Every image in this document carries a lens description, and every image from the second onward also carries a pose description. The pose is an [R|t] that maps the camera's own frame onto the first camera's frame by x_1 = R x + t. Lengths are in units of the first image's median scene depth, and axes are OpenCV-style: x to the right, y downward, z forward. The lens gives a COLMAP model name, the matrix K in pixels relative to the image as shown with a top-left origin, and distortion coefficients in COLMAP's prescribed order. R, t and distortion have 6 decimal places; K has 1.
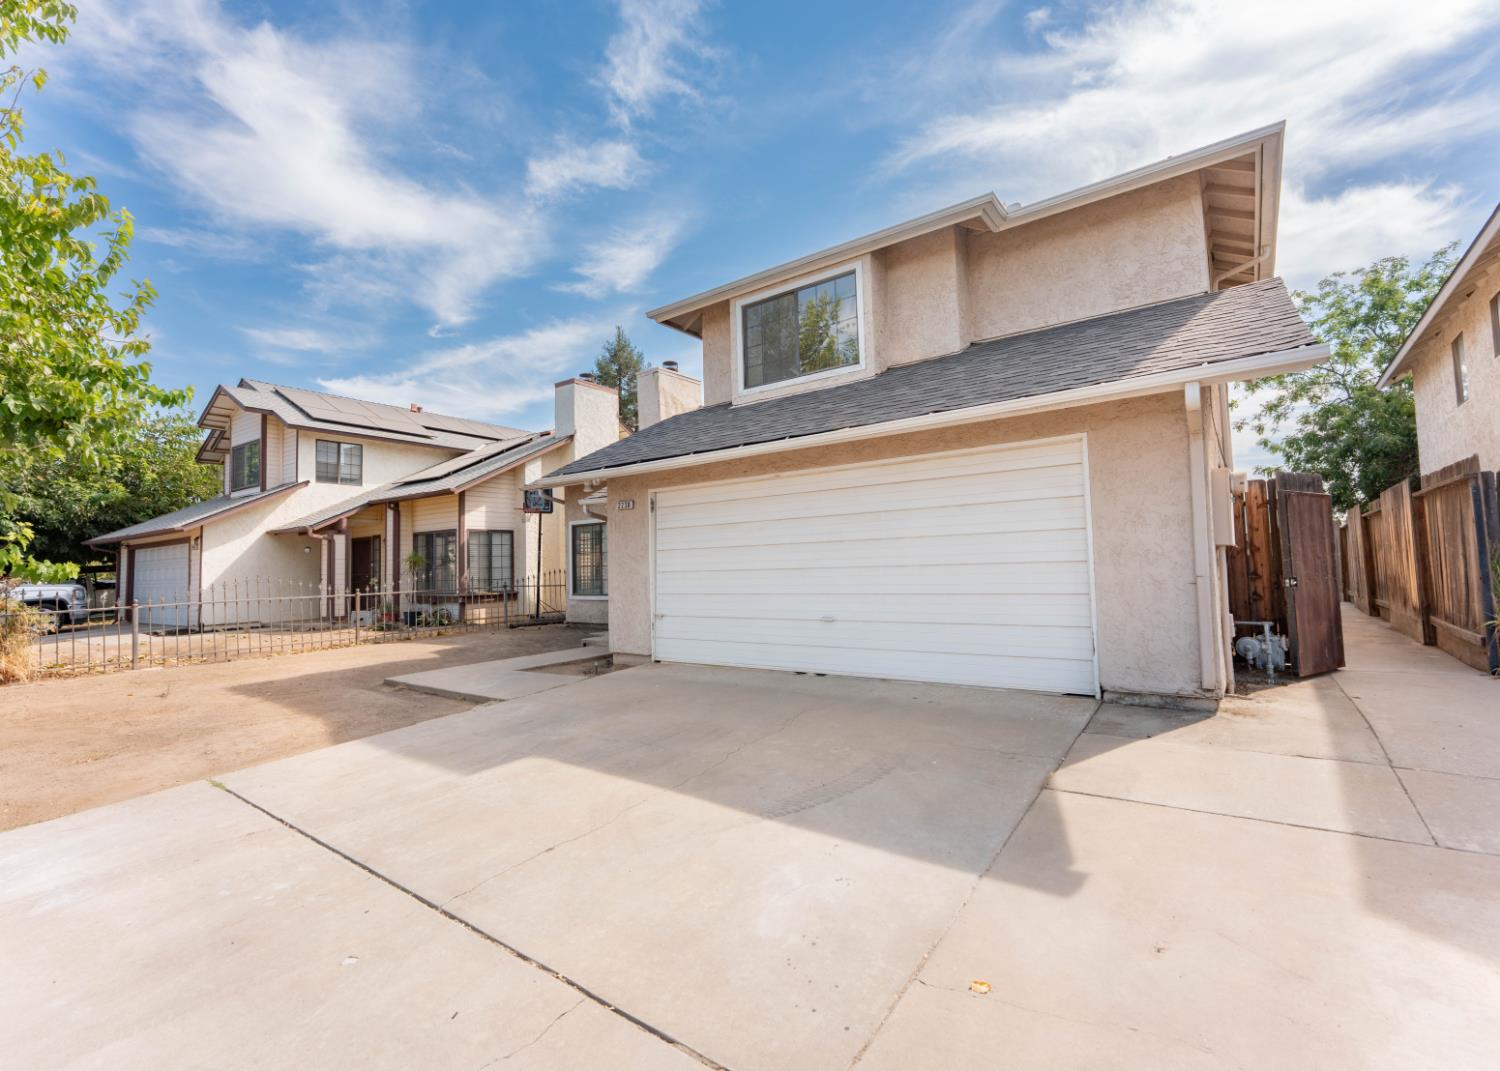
lens RADIAL K [[713.4, 0, 750.5], [0, 713.4, 505.8], [0, 0, 1]] dist [-0.001401, -0.000066]
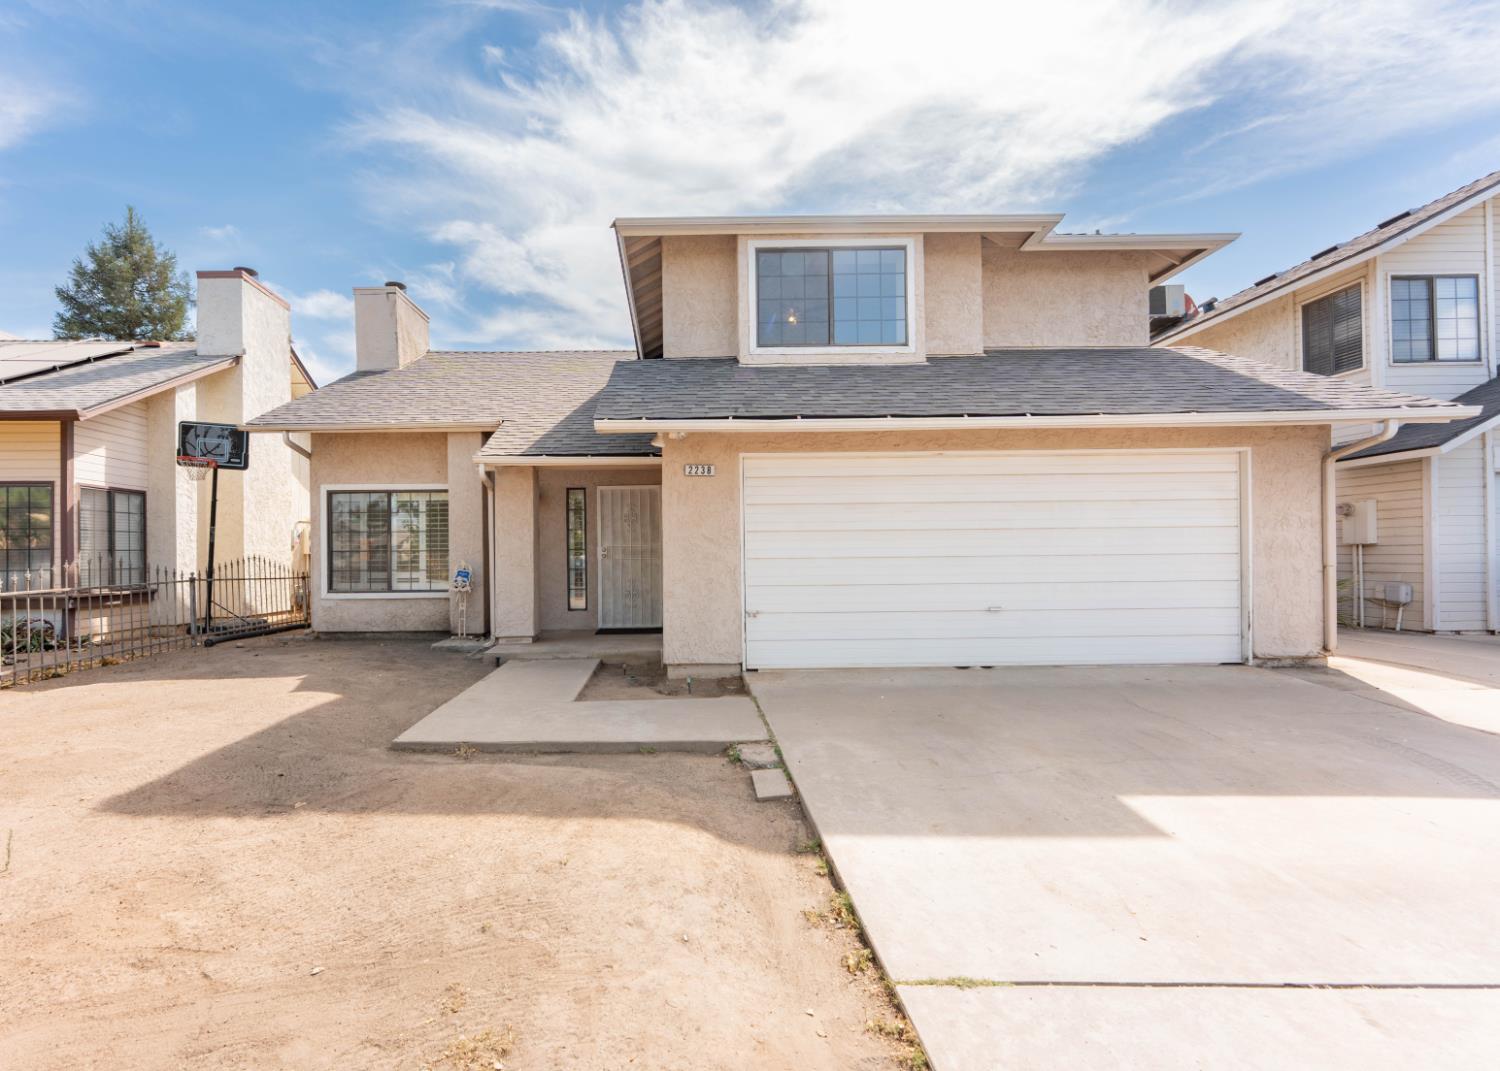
lens RADIAL K [[705.8, 0, 702.7], [0, 705.8, 531.7], [0, 0, 1]] dist [-0.002870, -0.000050]
pose [[0.782322, 0.038687, 0.621672, -0.642504], [-0.065216, 0.997671, 0.019983, 0.049783], [-0.619451, -0.056176, 0.783023, 0.408847]]
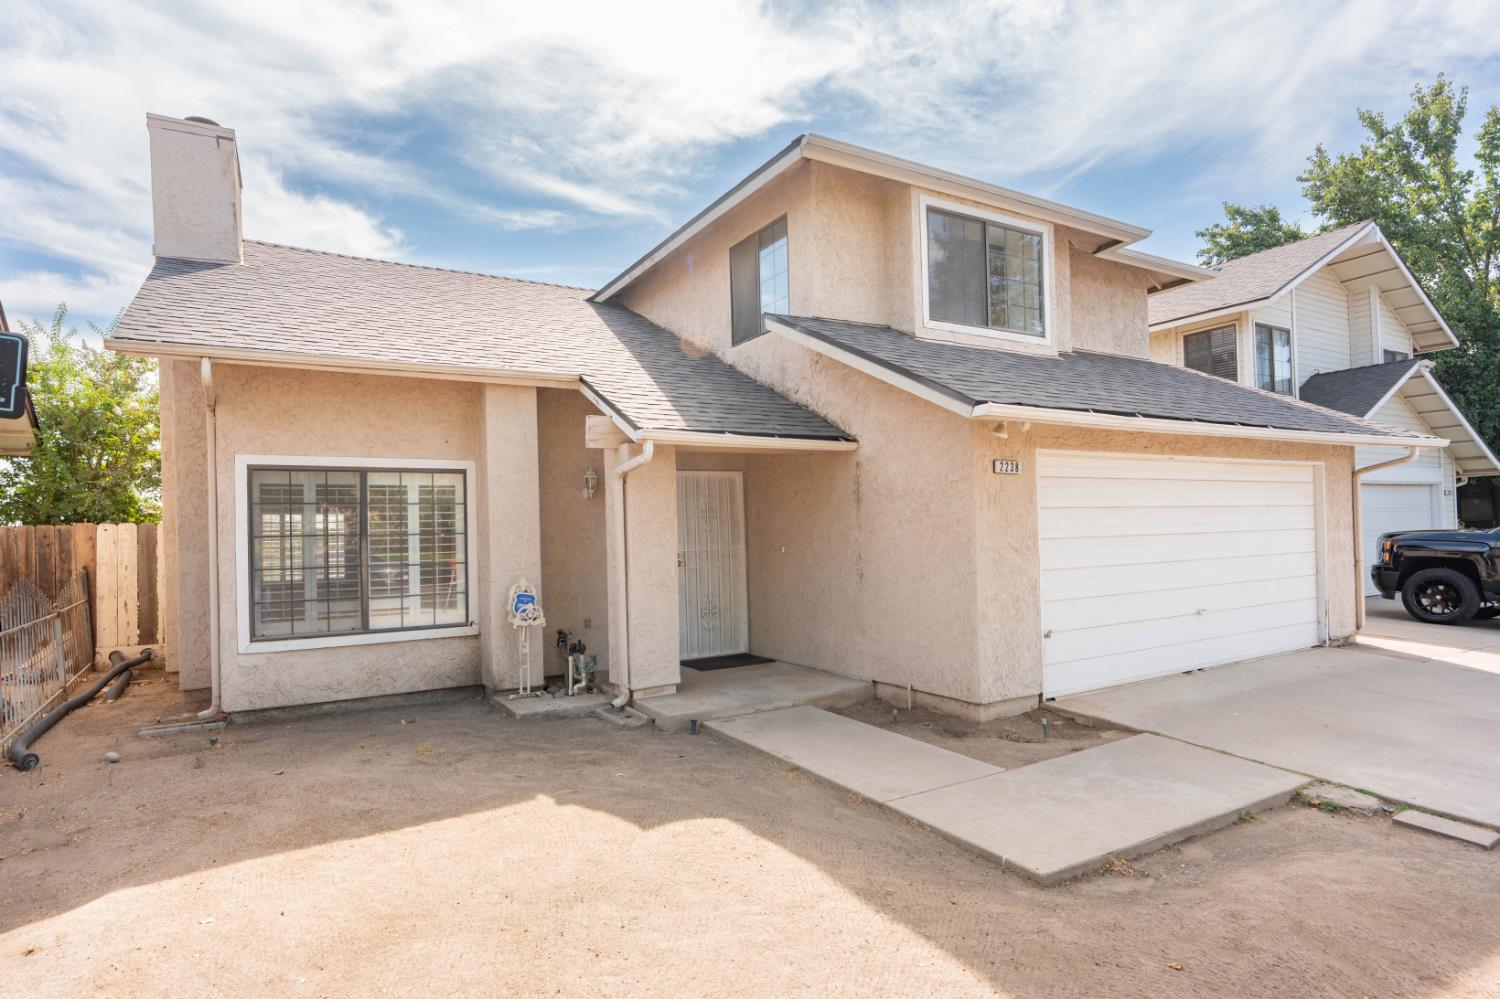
lens RADIAL K [[799.4, 0, 750.0], [0, 799.4, 499.5], [0, 0, 1]] dist [-0.002635, -0.000797]
pose [[0.364332, 0.054483, 0.929674, -0.927037], [-0.071334, 0.996987, -0.030473, 0.066869], [-0.928533, -0.055216, 0.367121, 0.957514]]
